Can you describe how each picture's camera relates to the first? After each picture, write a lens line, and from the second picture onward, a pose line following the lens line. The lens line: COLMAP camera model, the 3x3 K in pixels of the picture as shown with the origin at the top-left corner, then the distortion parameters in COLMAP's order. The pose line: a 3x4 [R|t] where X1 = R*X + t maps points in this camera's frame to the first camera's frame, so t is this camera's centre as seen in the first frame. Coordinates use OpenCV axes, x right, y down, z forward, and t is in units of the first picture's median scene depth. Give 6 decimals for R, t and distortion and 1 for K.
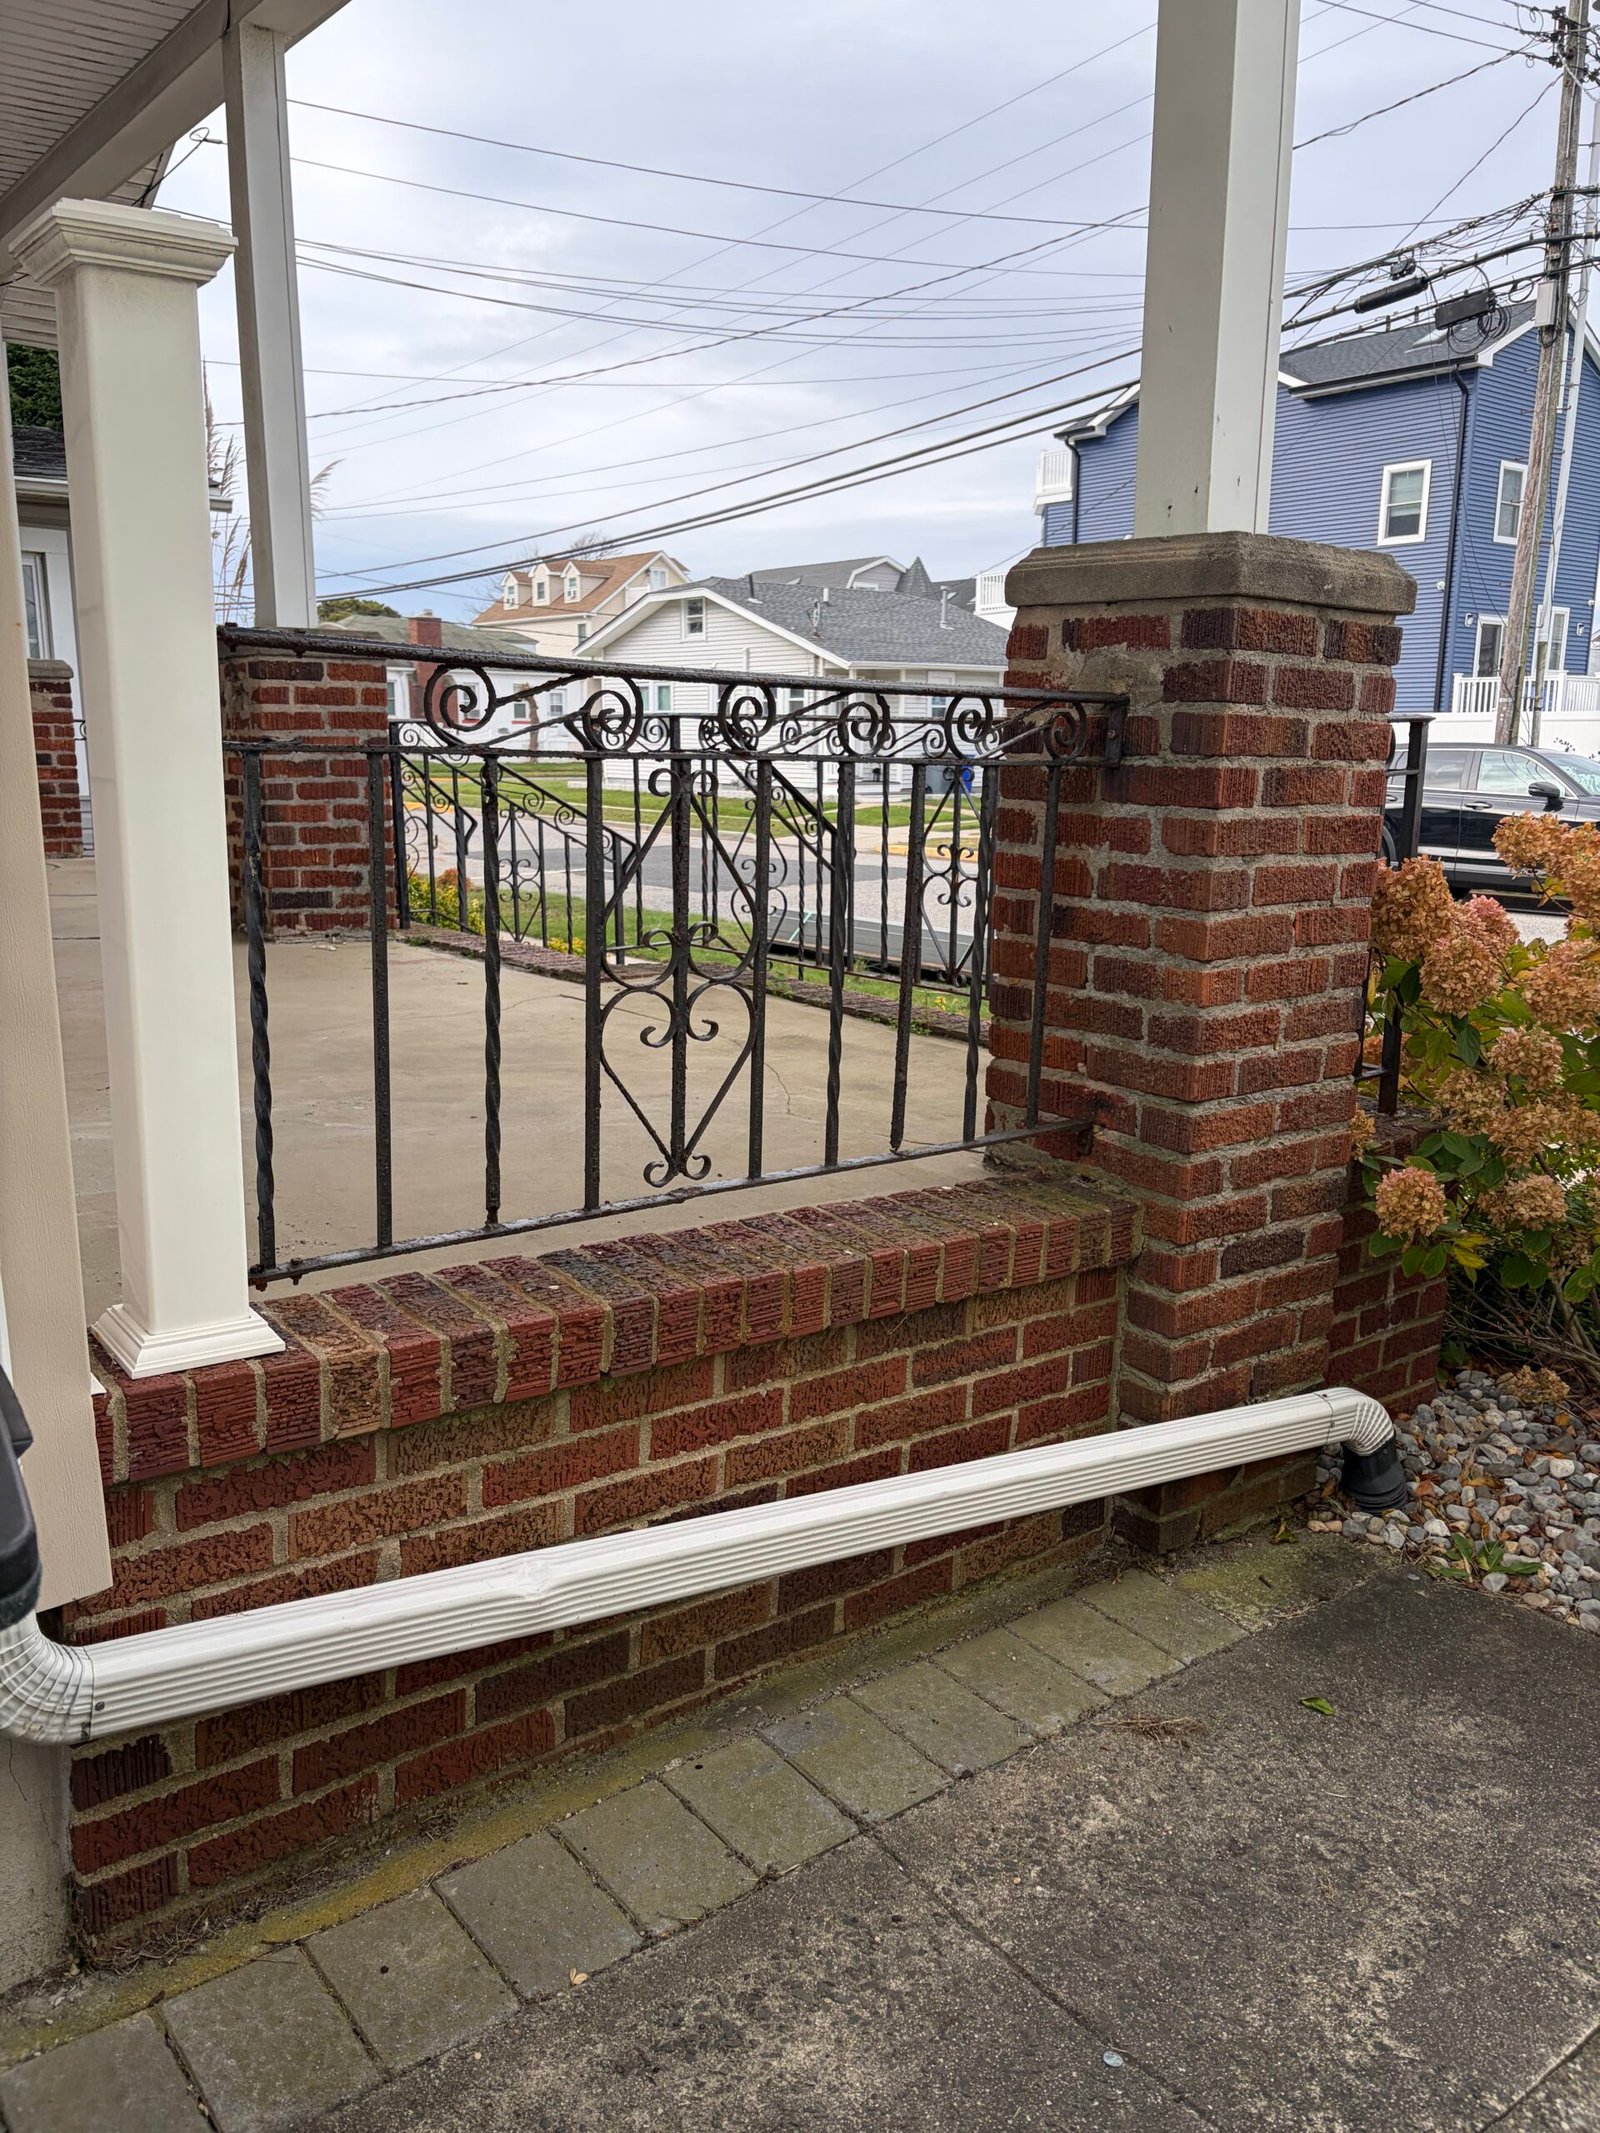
lens RADIAL K [[1610.9, 0, 813.9], [0, 1610.9, 1060.5], [0, 0, 1]] dist [0.035736, -0.031059]
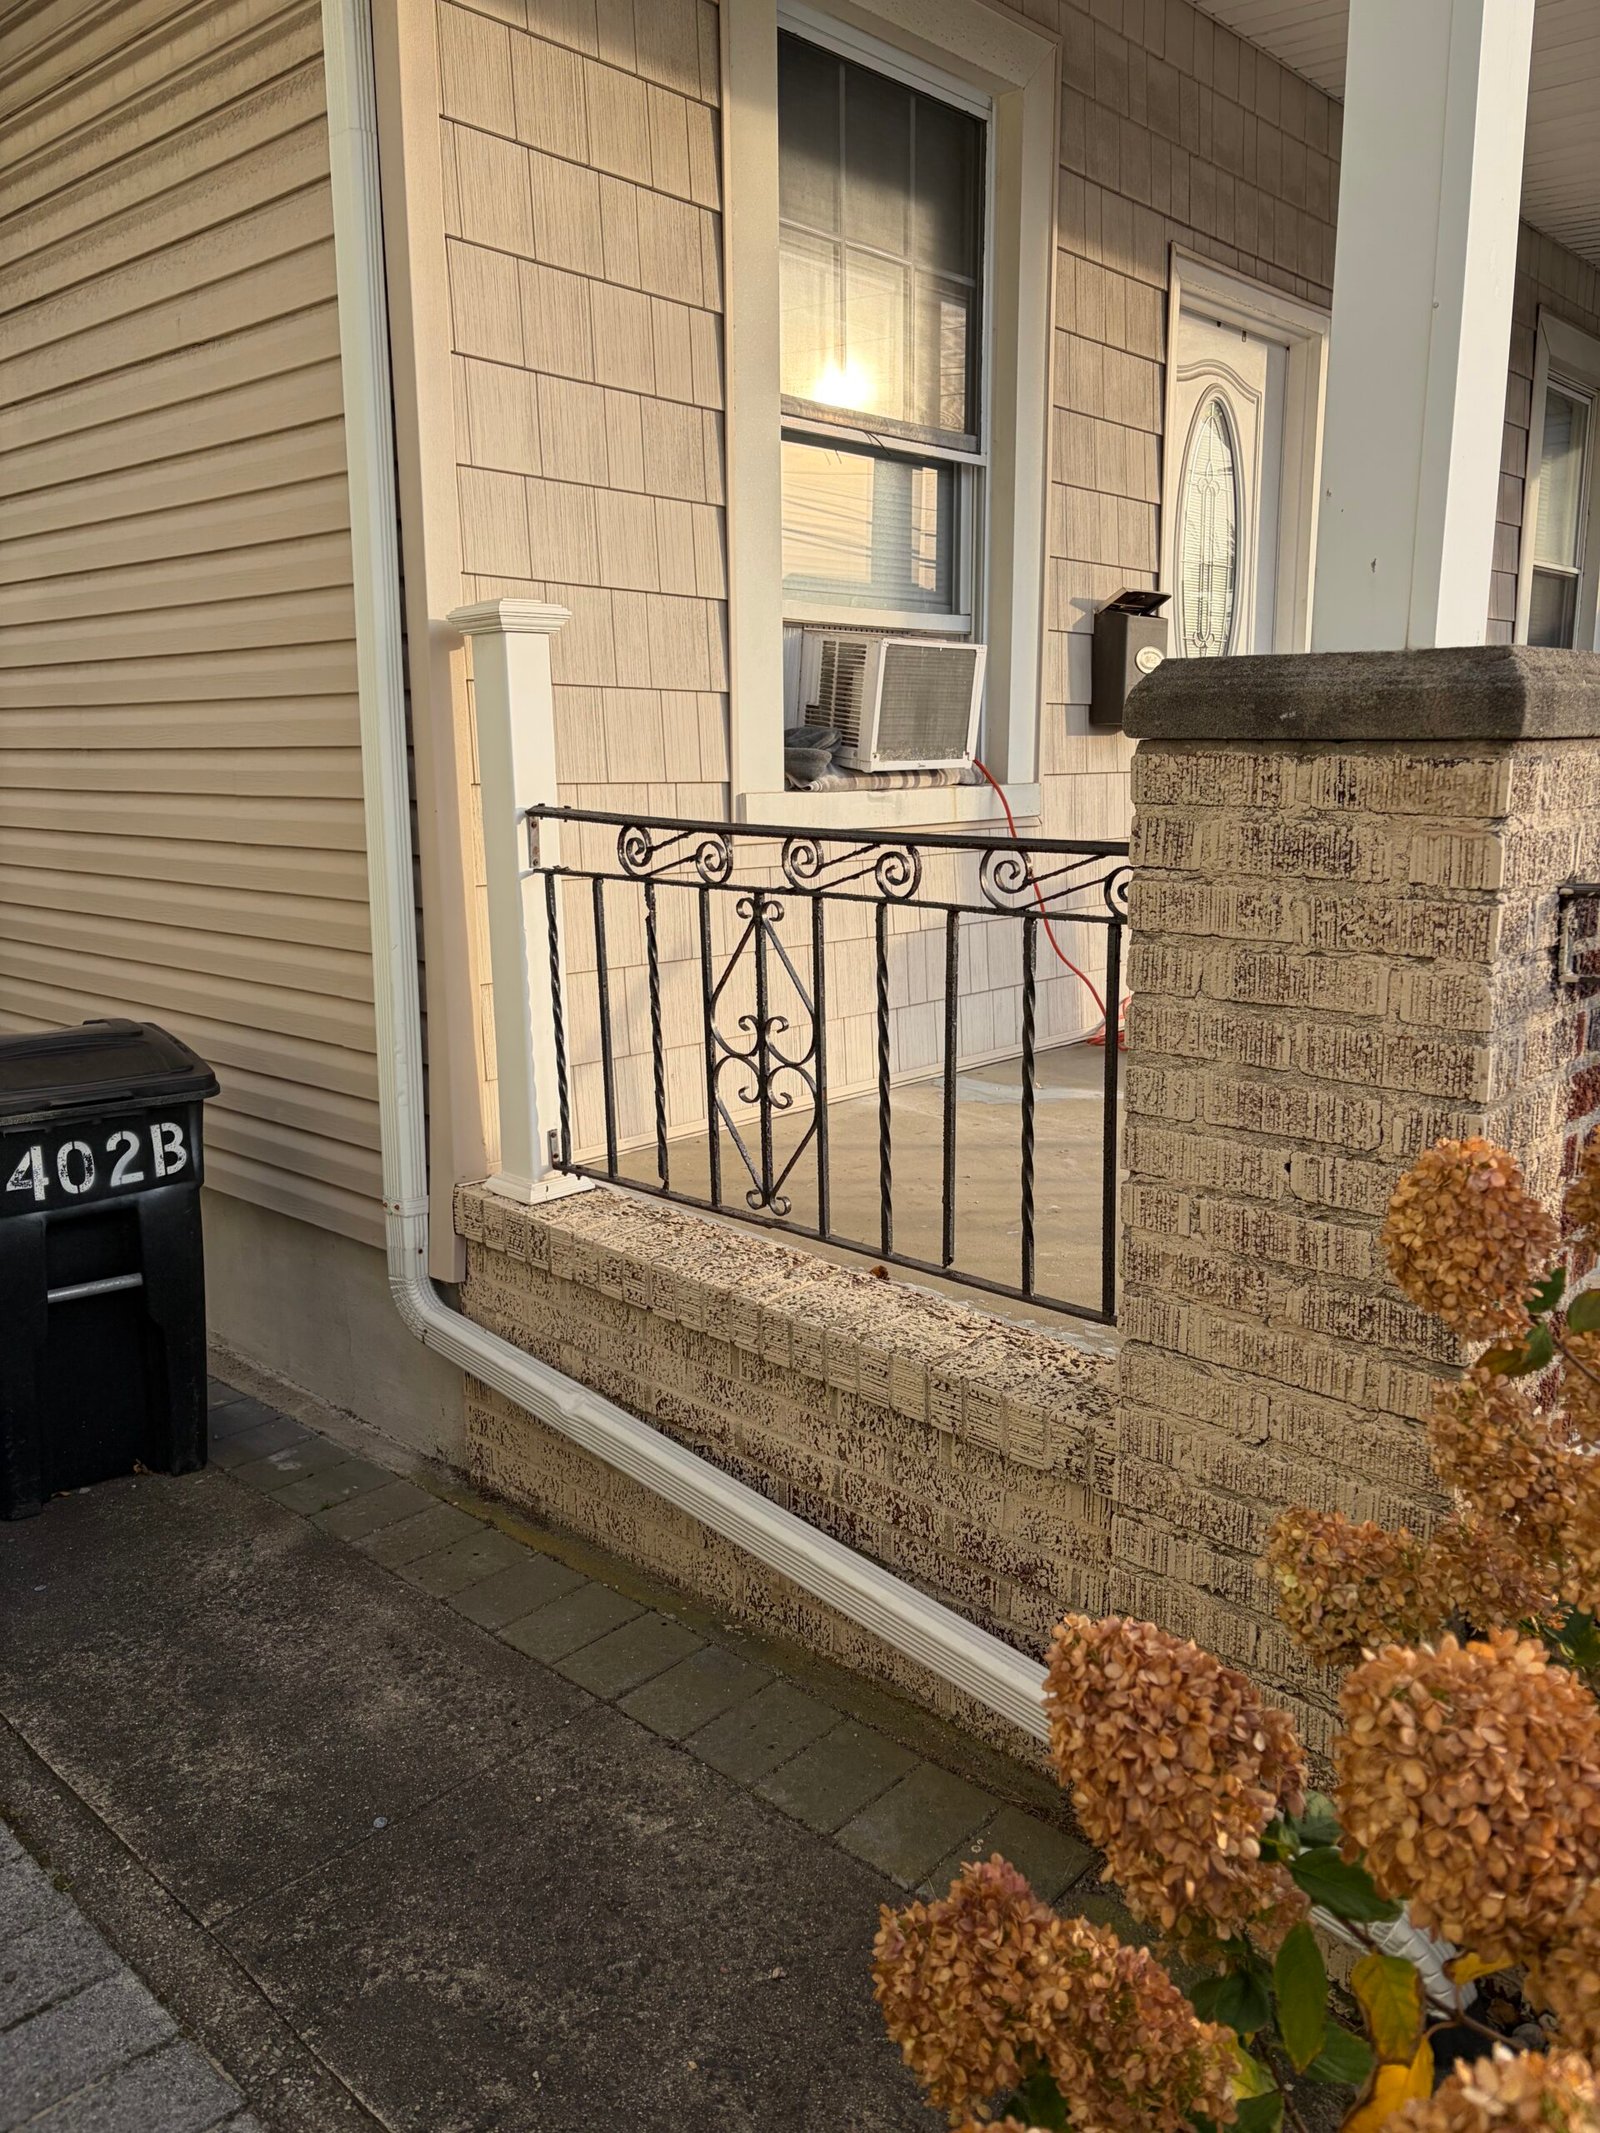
lens RADIAL K [[1627.6, 0, 803.4], [0, 1627.6, 1062.4], [0, 0, 1]] dist [0.070601, -0.073614]
pose [[0.145215, 0.166260, -0.975331, 1.223065], [-0.187018, 0.972622, 0.137953, -0.236739], [0.971564, 0.162372, 0.172333, 0.809245]]
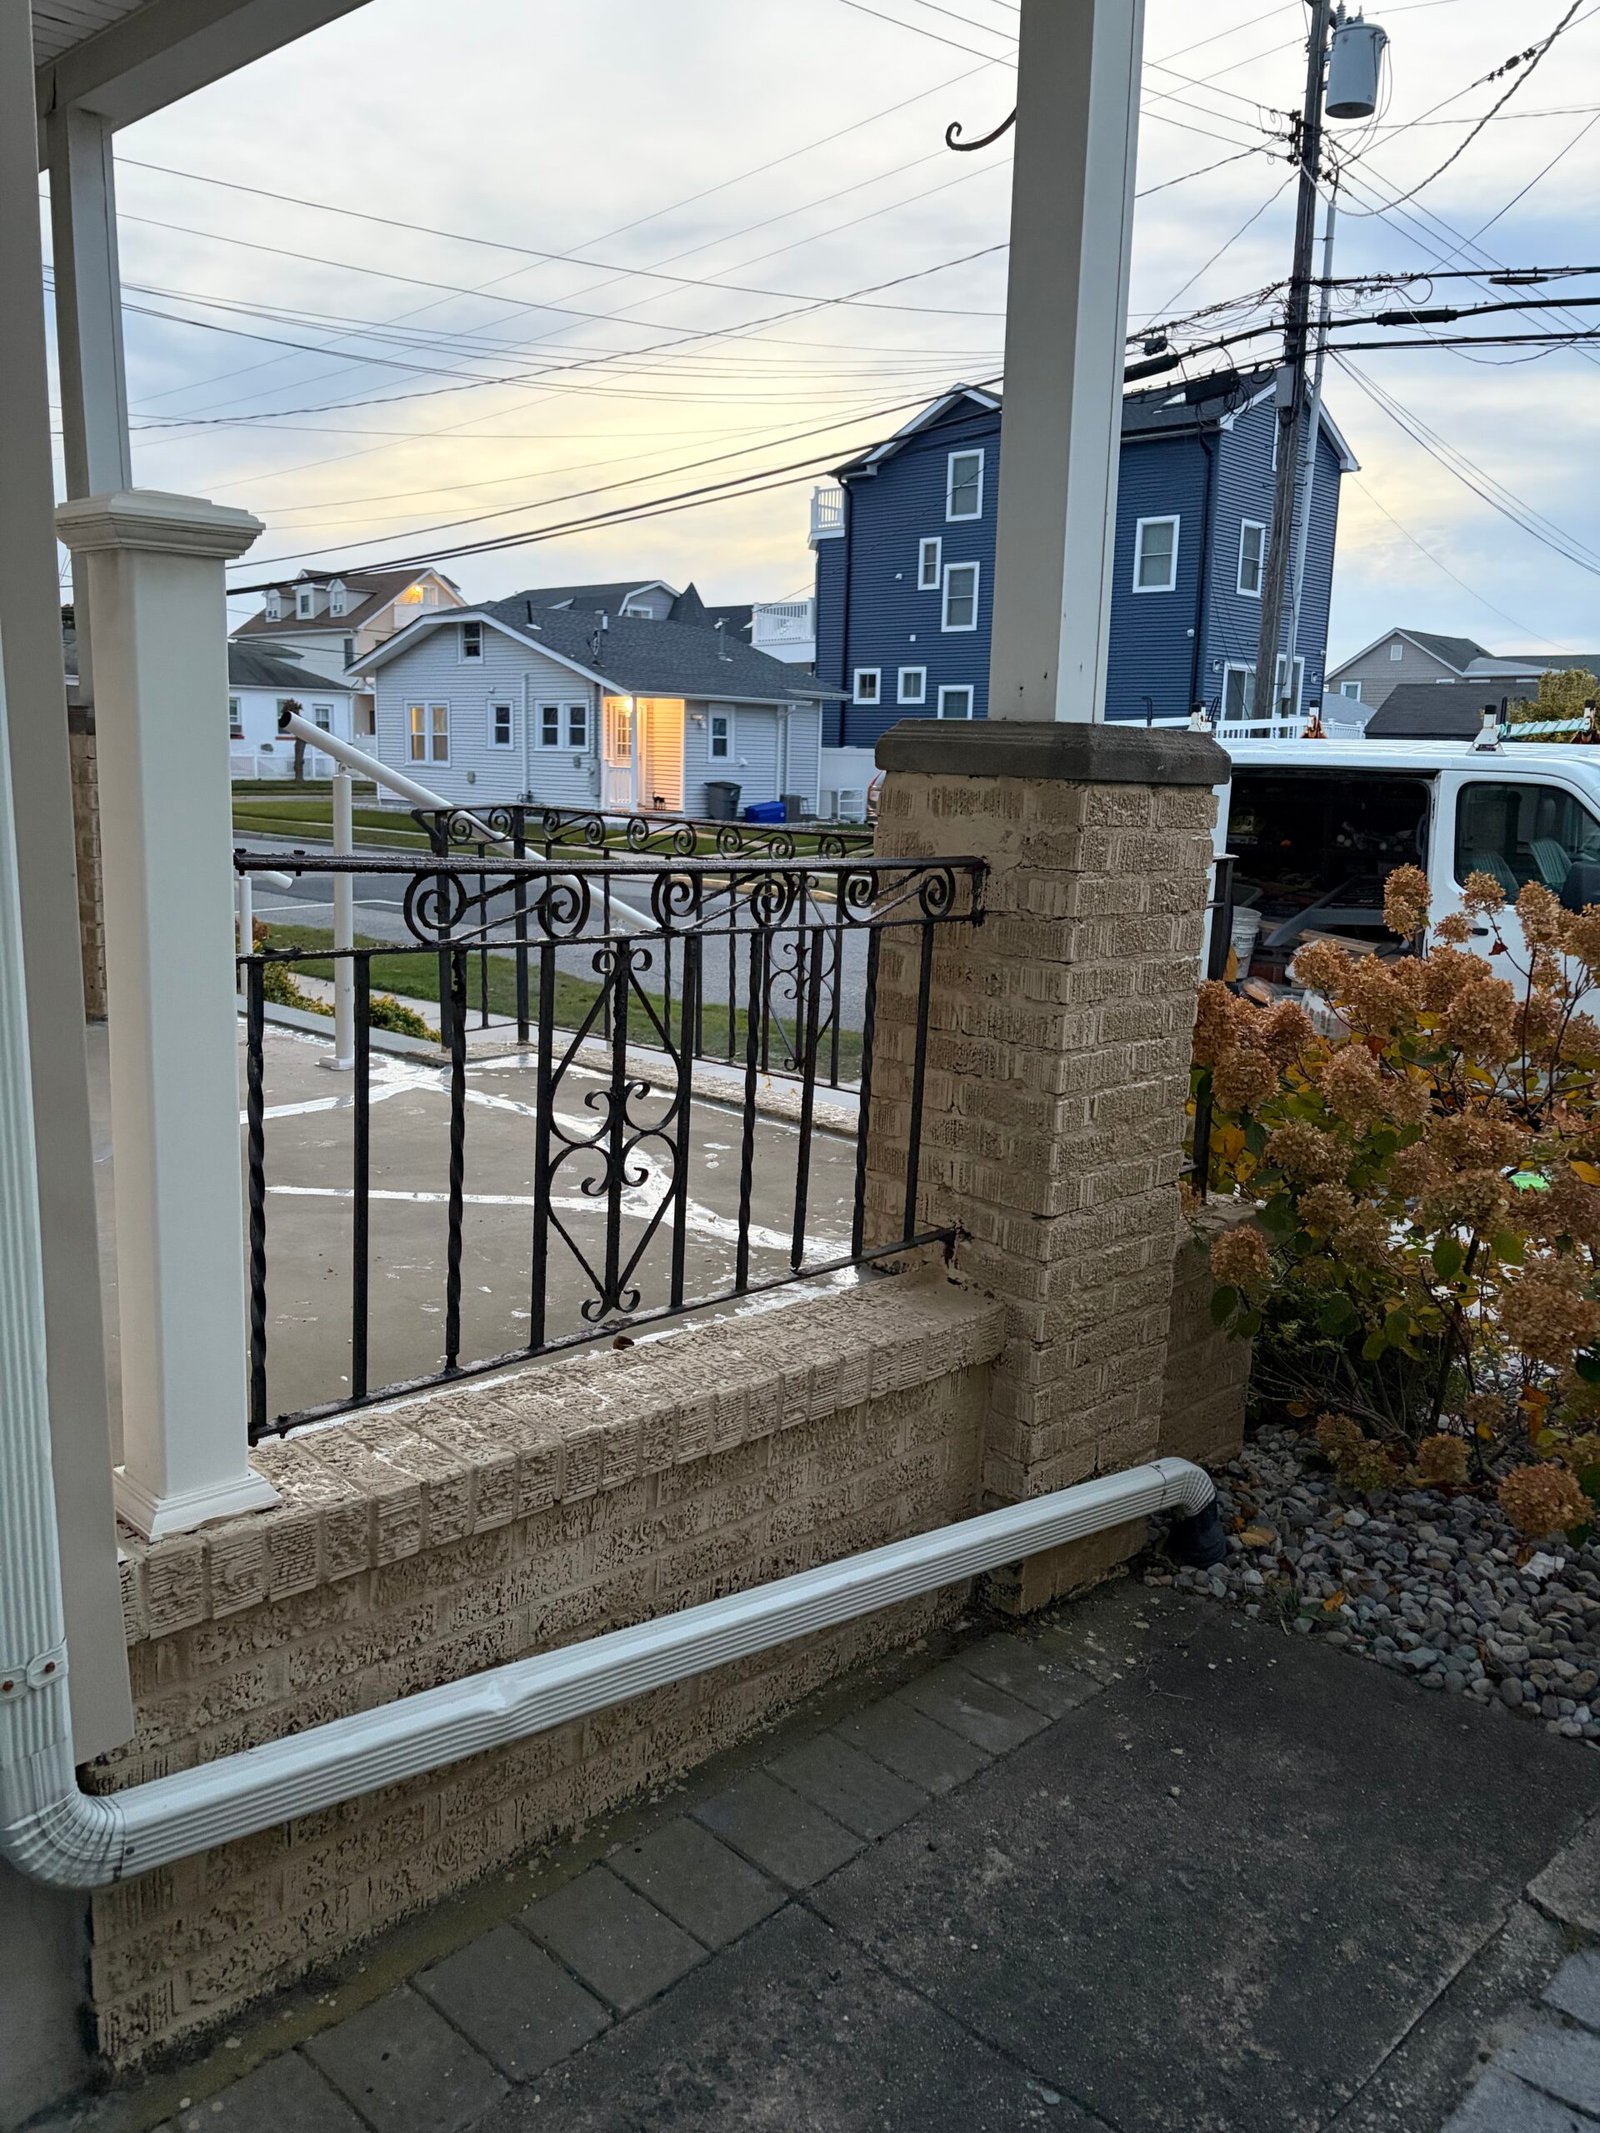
lens RADIAL K [[1605.9, 0, 807.3], [0, 1605.9, 1063.1], [0, 0, 1]] dist [0.058828, -0.060328]
pose [[0.990261, -0.008622, 0.138957, -0.106943], [0.009364, 0.999945, -0.004692, -0.093710], [-0.138909, 0.005948, 0.990287, -0.113507]]
